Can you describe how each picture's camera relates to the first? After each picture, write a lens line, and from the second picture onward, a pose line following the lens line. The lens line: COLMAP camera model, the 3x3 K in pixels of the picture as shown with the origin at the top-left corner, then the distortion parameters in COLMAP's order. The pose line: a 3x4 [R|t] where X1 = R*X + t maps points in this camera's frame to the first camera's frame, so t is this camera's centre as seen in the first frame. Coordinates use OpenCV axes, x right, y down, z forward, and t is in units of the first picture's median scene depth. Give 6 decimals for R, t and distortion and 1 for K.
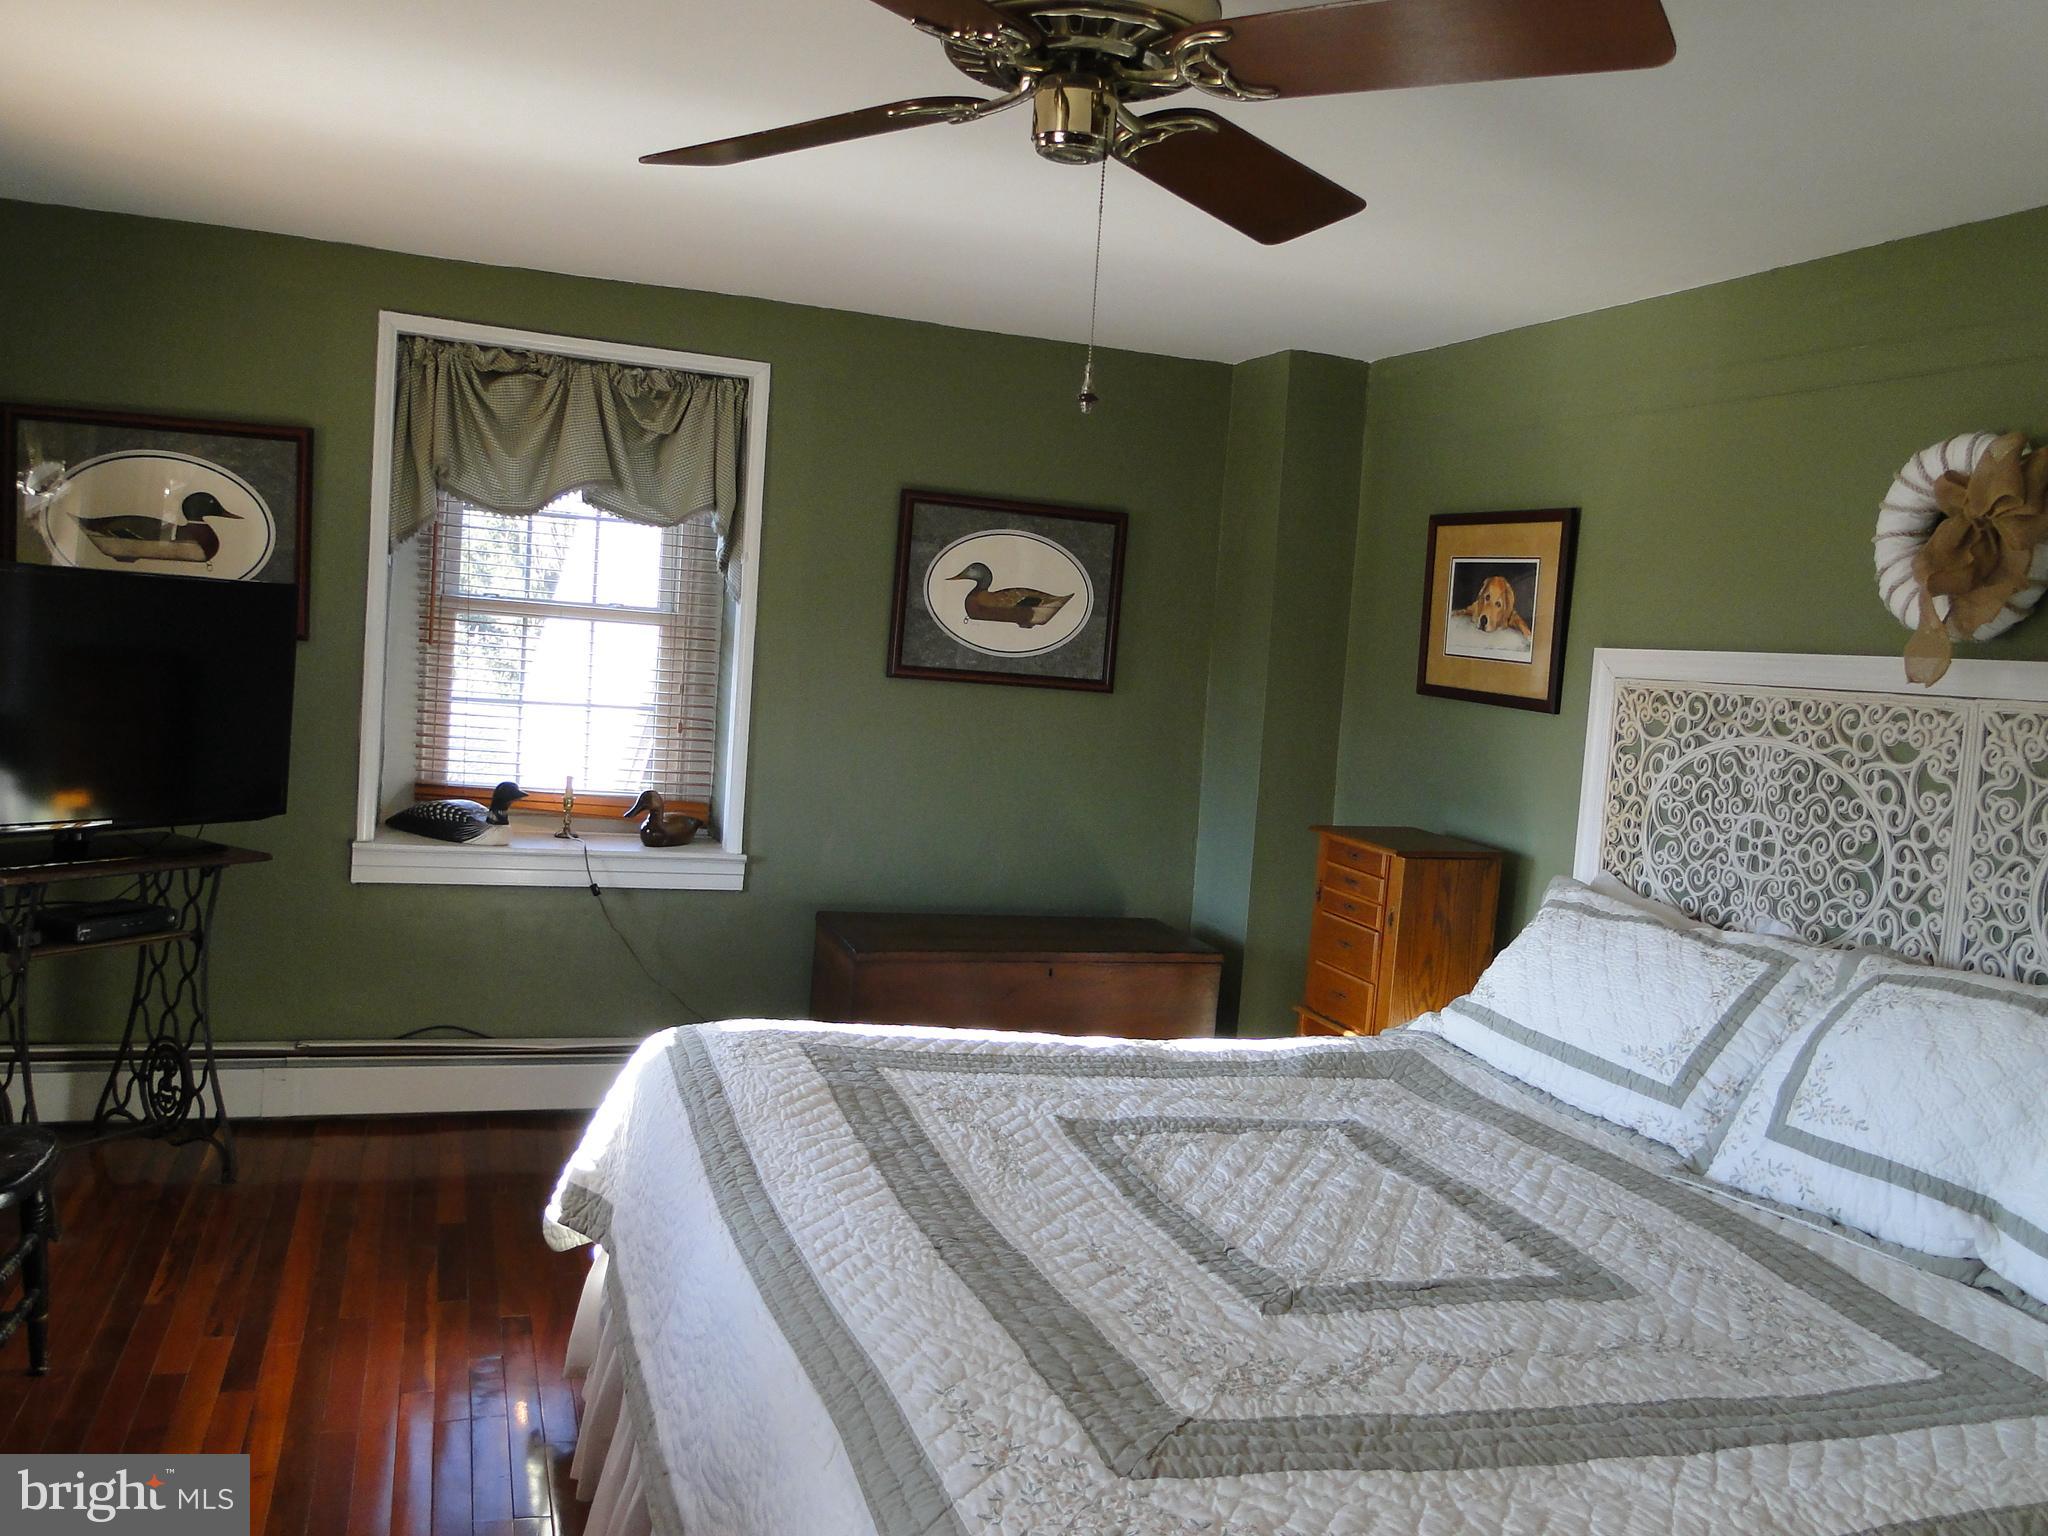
lens RADIAL K [[1692.5, 0, 1034.1], [0, 1692.5, 758.3], [0, 0, 1]] dist [0.003574, -0.025910]
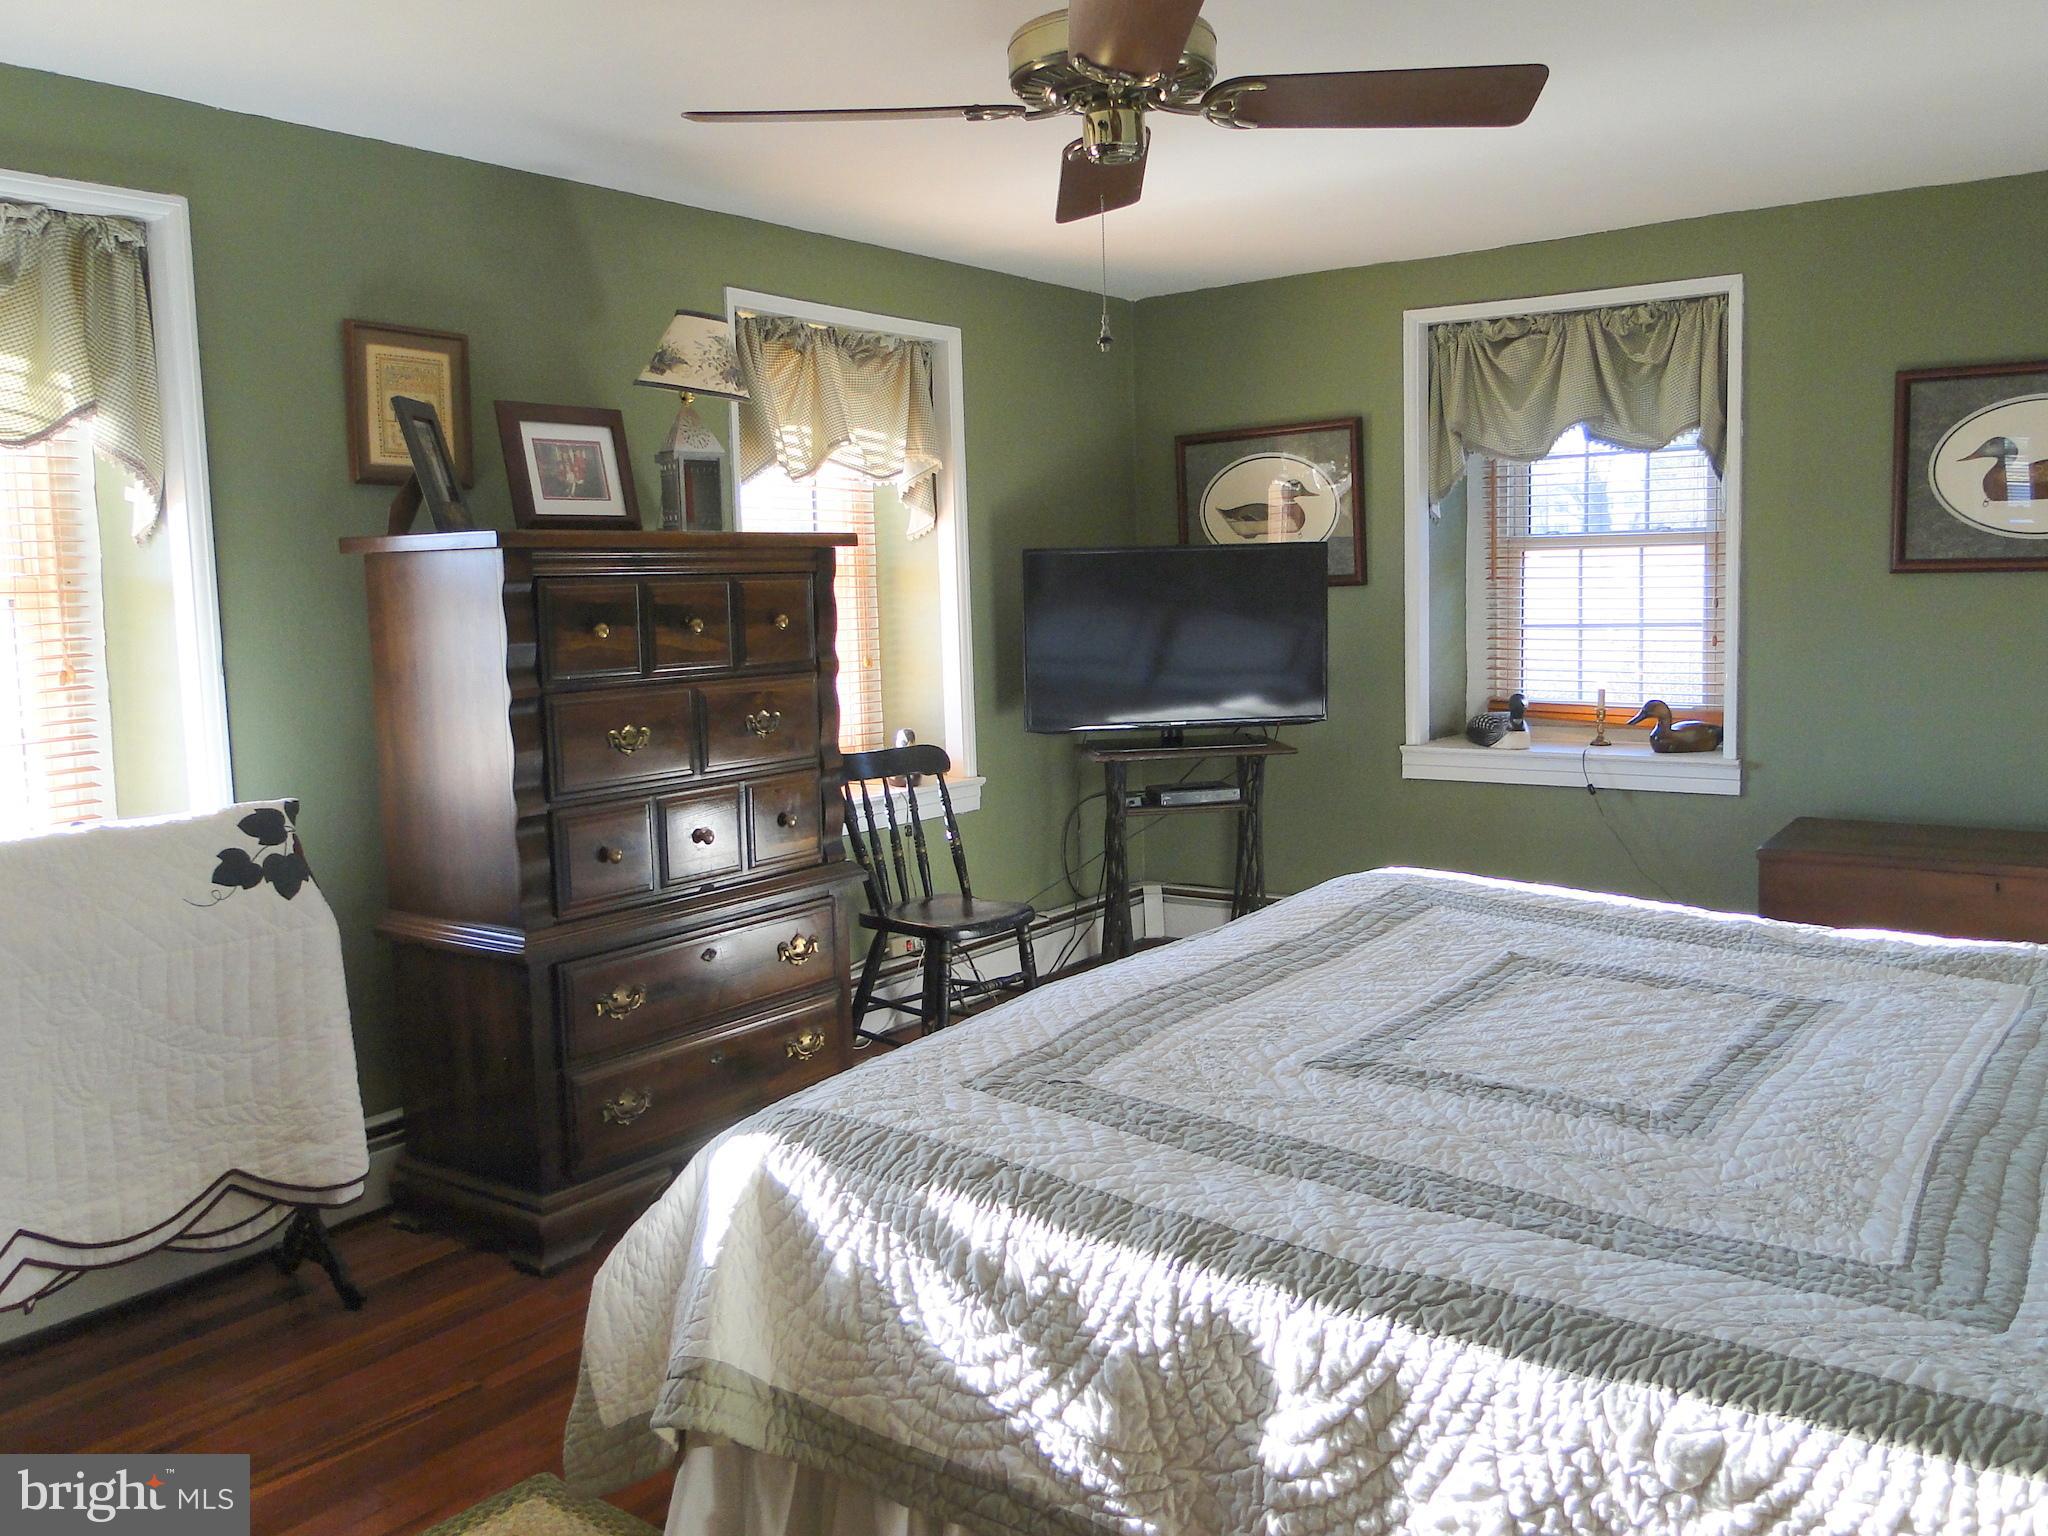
lens RADIAL K [[1692.5, 0, 1034.1], [0, 1692.5, 758.3], [0, 0, 1]] dist [0.003574, -0.025910]
pose [[0.568706, -0.001093, -0.822540, 0.447029], [0.013918, 0.999869, 0.008295, 0.043478], [0.822423, -0.016166, 0.568647, 0.073348]]
